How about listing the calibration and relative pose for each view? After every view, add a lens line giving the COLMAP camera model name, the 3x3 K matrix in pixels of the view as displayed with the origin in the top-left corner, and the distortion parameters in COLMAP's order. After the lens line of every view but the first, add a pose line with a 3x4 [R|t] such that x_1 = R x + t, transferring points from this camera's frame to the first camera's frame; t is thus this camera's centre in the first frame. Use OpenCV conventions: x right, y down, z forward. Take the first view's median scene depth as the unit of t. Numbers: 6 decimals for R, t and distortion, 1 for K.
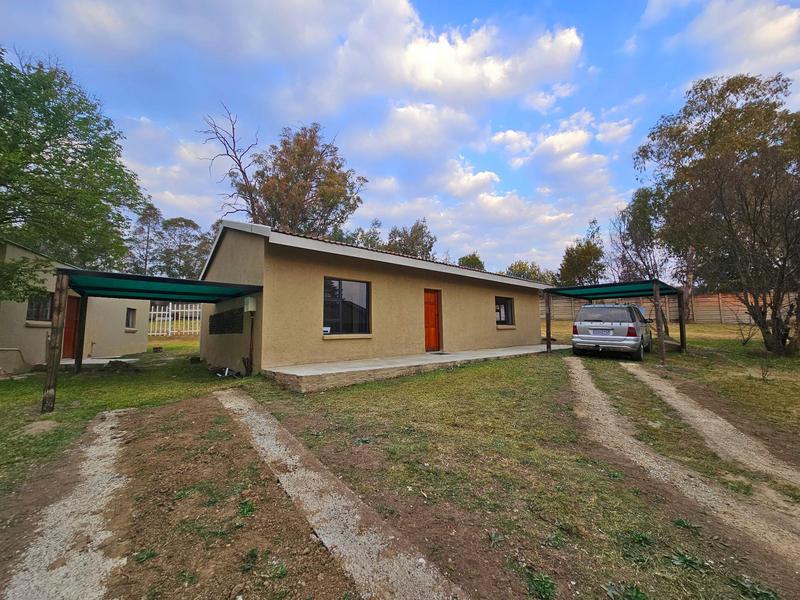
lens RADIAL K [[320.8, 0, 400.0], [0, 320.8, 300.0], [0, 0, 1]] dist [0.001536, -0.000149]
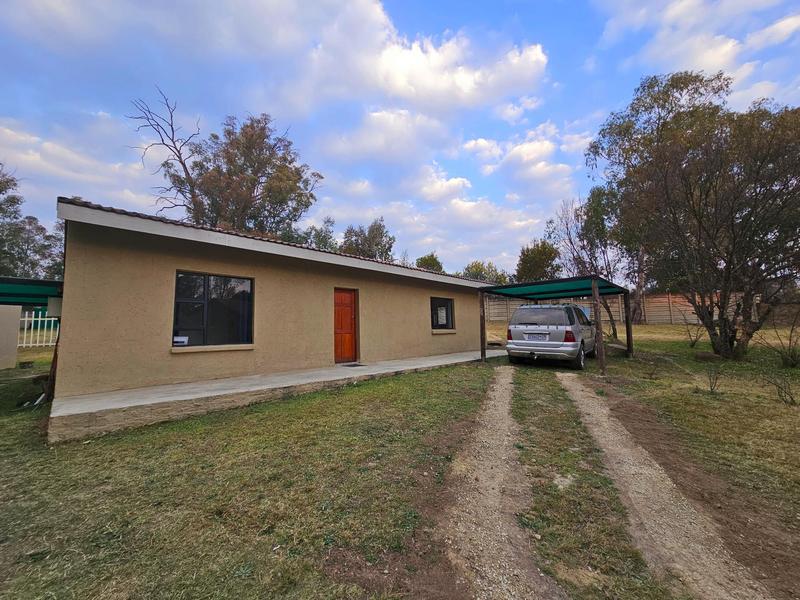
lens RADIAL K [[320.0, 0, 400.0], [0, 320.0, 300.0], [0, 0, 1]] dist [0.000424, -0.000061]
pose [[0.996964, -0.005674, 0.077658, 0.103374], [0.006507, 0.999924, -0.010477, 0.004245], [-0.077592, 0.010951, 0.996925, 0.091819]]
